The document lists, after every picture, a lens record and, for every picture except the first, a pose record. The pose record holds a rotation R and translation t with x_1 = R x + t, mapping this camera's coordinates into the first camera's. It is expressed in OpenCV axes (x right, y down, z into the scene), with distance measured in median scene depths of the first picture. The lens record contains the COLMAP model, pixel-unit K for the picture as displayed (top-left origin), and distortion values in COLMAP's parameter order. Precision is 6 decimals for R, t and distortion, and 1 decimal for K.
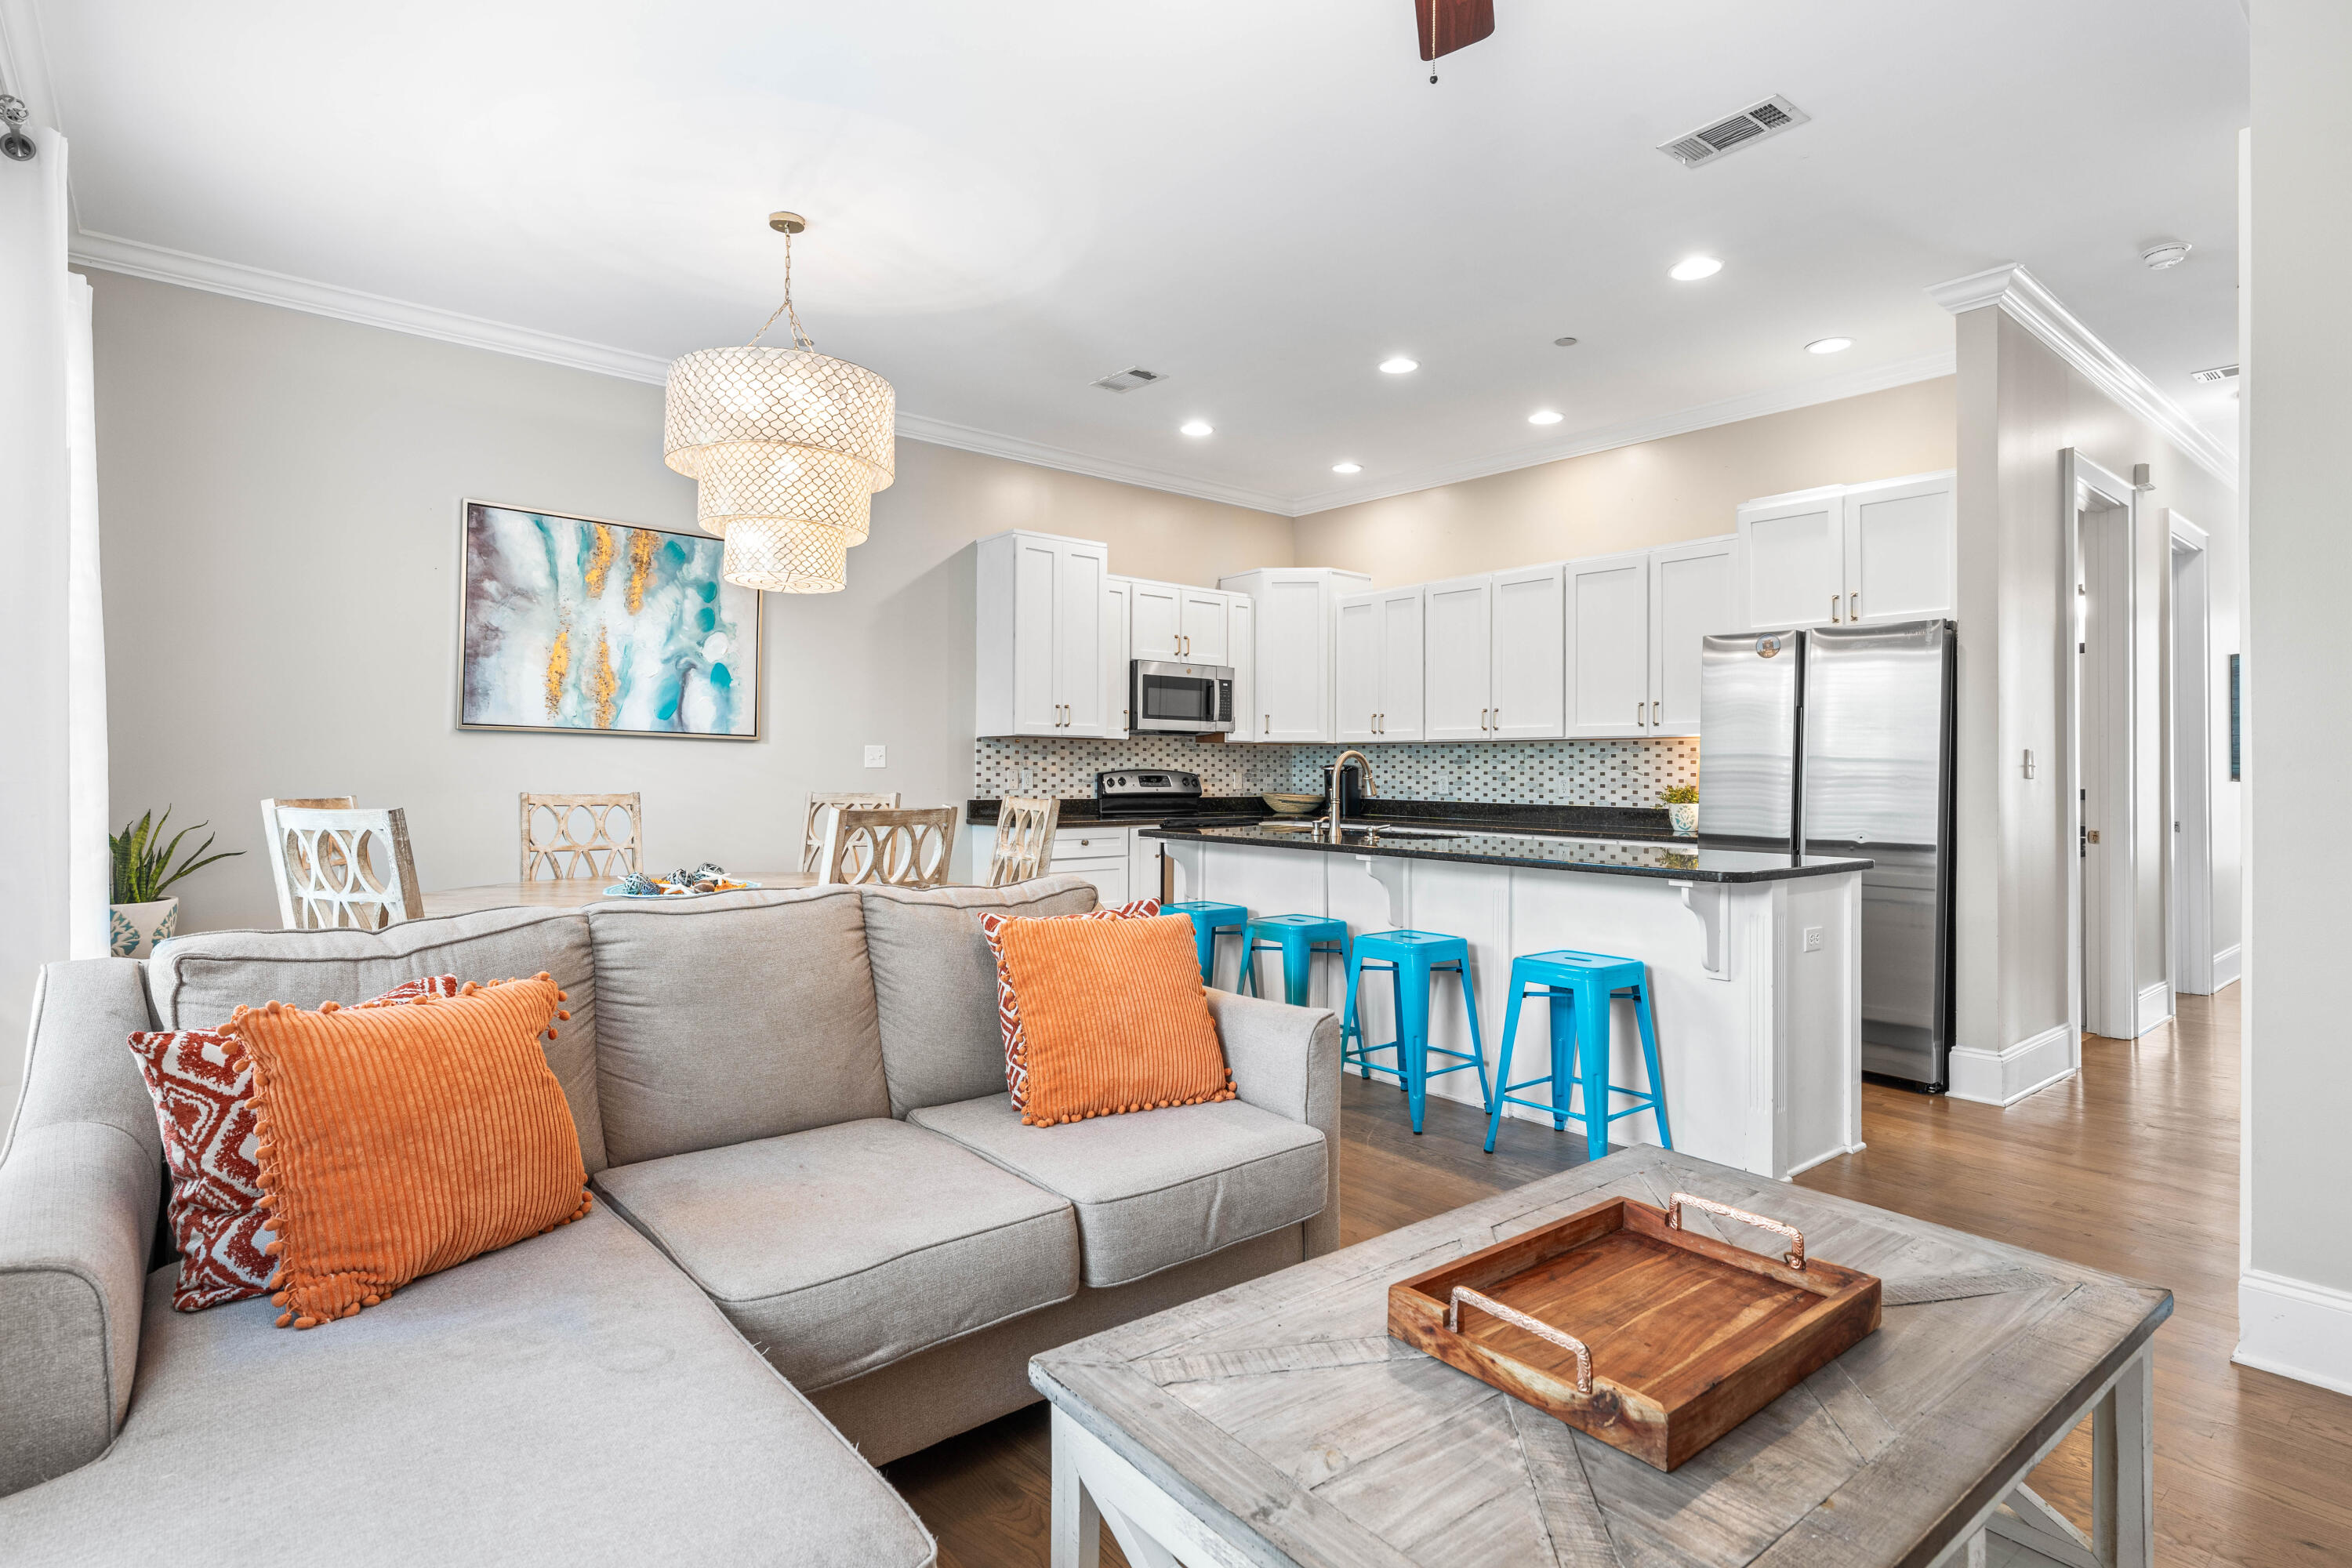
lens RADIAL K [[1184.9, 0, 1172.4], [0, 1184.9, 767.1], [0, 0, 1]] dist [-0.002189, -0.000041]
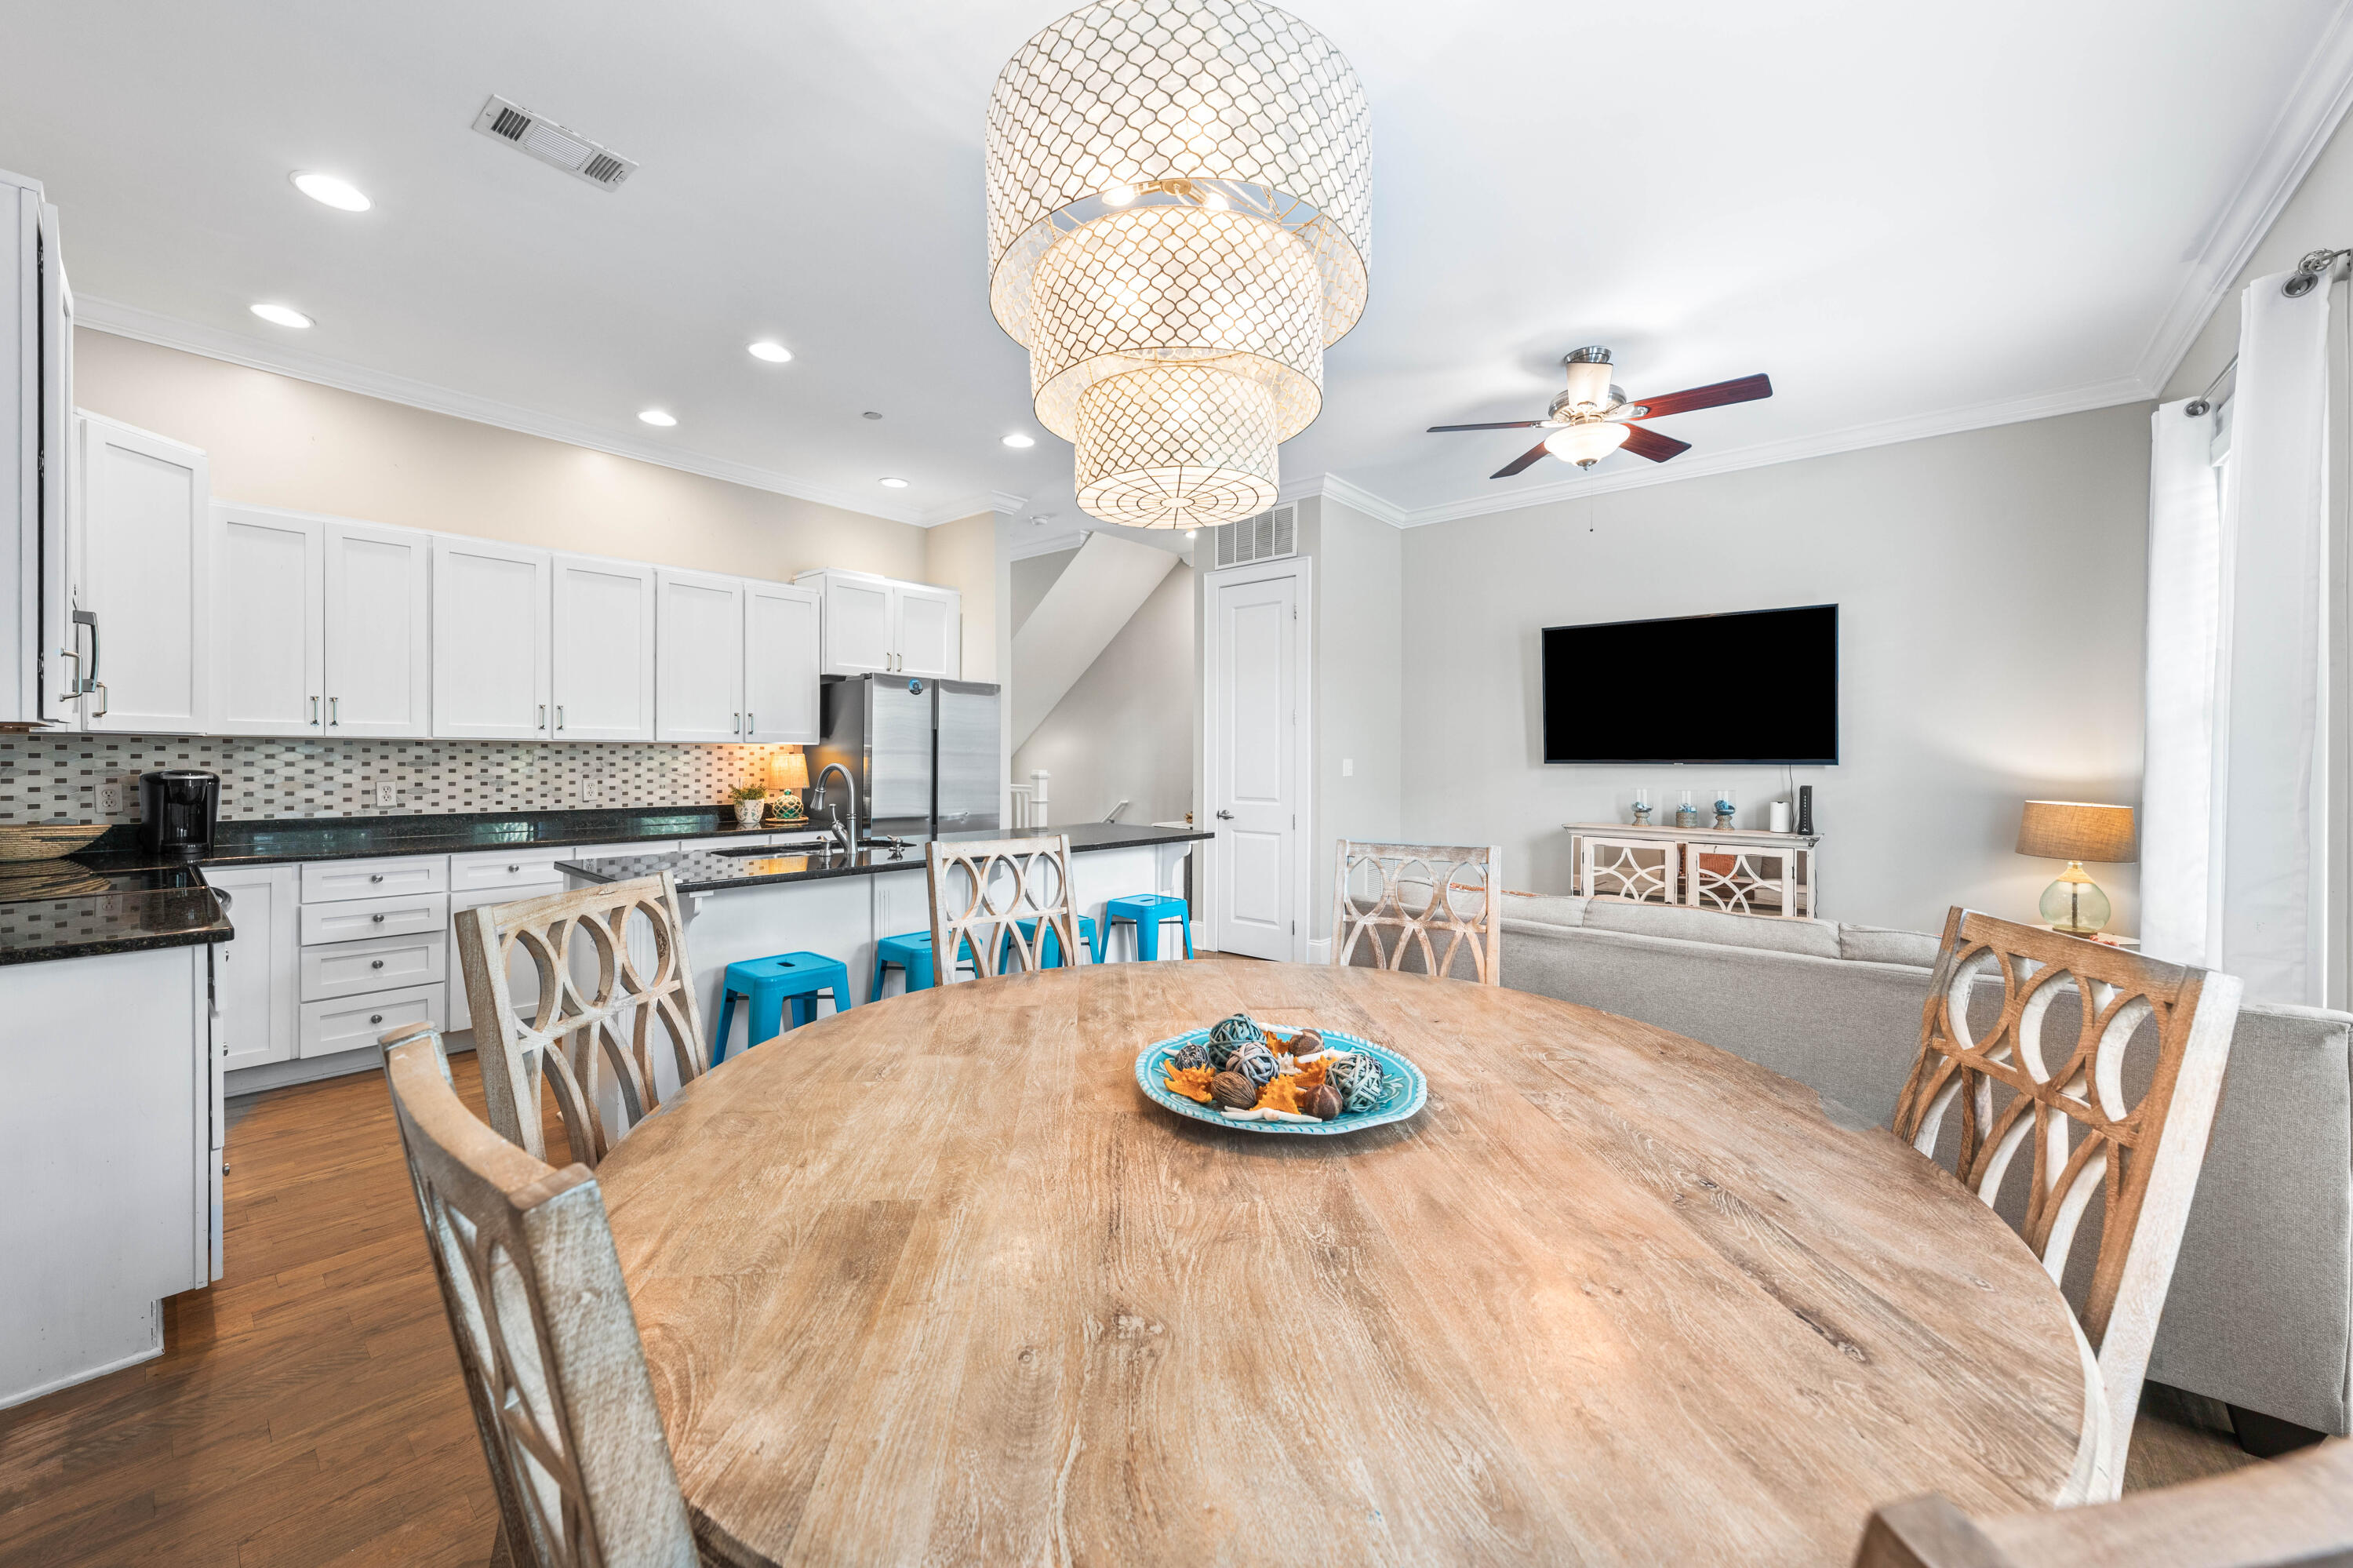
lens RADIAL K [[893.9, 0, 1179.8], [0, 893.9, 765.5], [0, 0, 1]] dist [-0.000119, 0.000038]
pose [[-0.183230, -0.013709, 0.982974, -0.462479], [-0.007637, 0.999892, 0.012521, -0.015620], [-0.983040, -0.005213, -0.183315, 0.647502]]
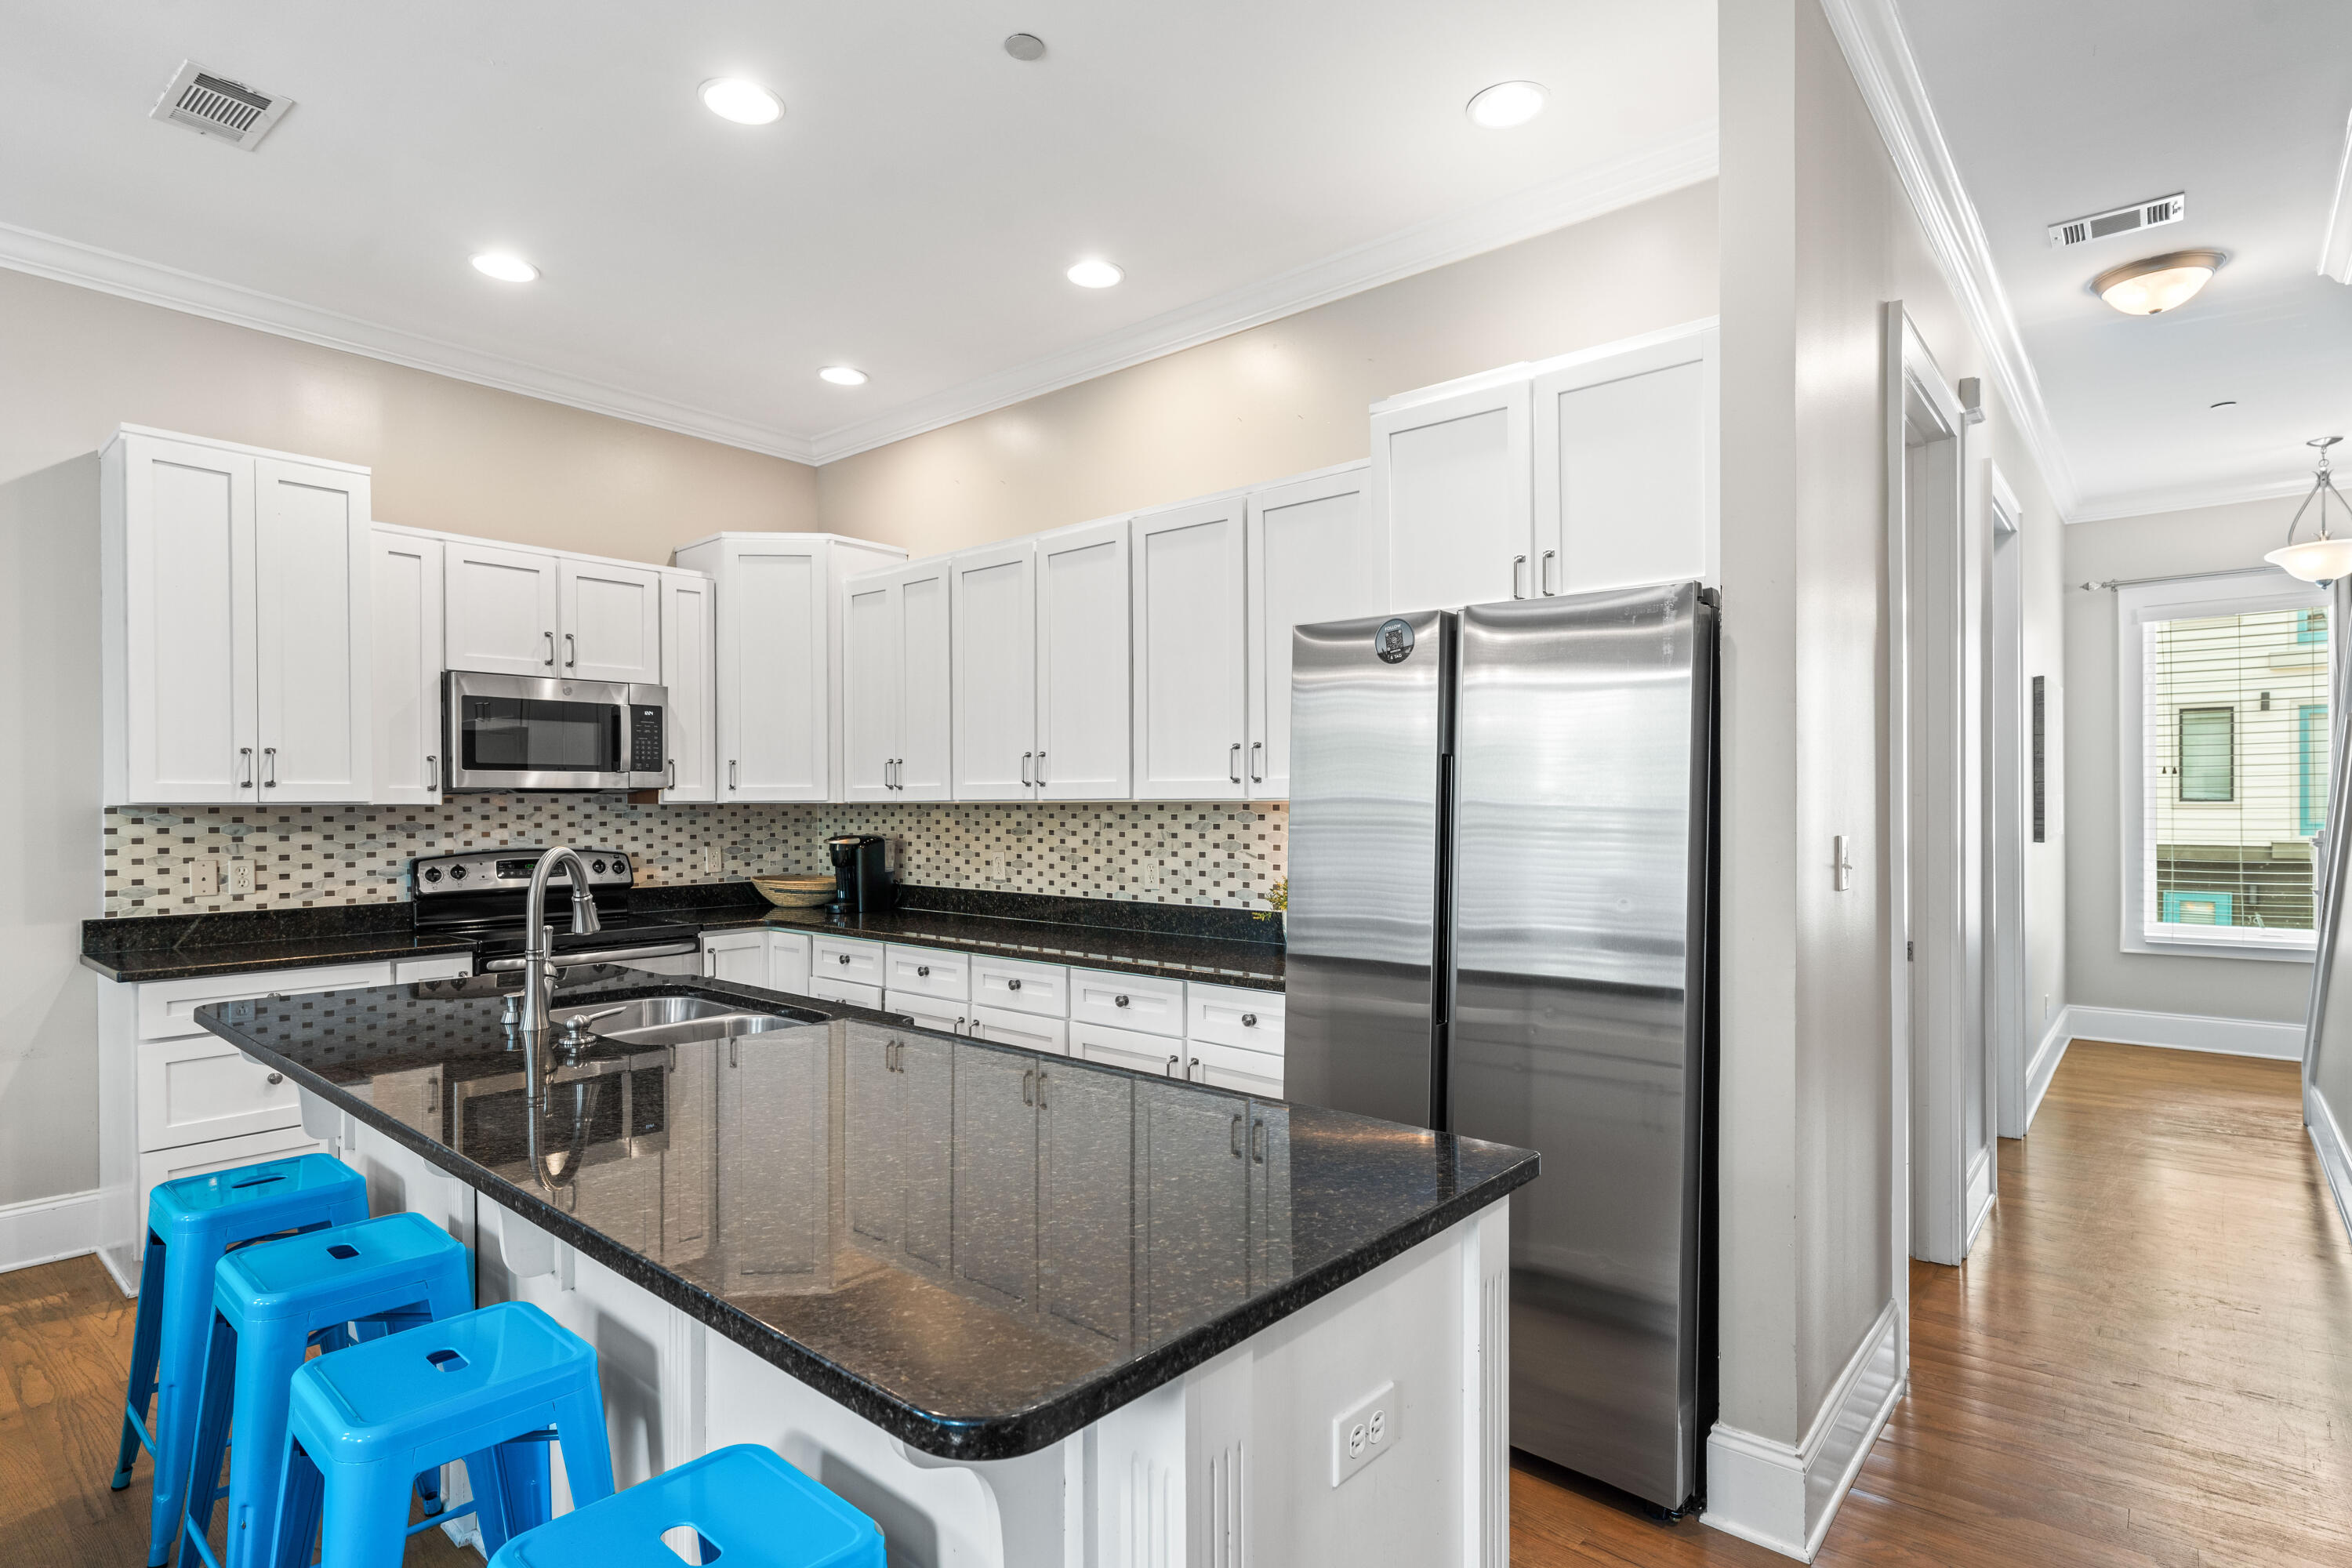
lens RADIAL K [[1184.9, 0, 1176.8], [0, 1184.9, 818.3], [0, 0, 1]] dist [-0.002189, -0.000041]
pose [[0.985590, -0.012340, 0.168702, 0.231232], [0.009453, 0.999795, 0.017907, -0.024118], [-0.168888, -0.016054, 0.985504, 0.358979]]
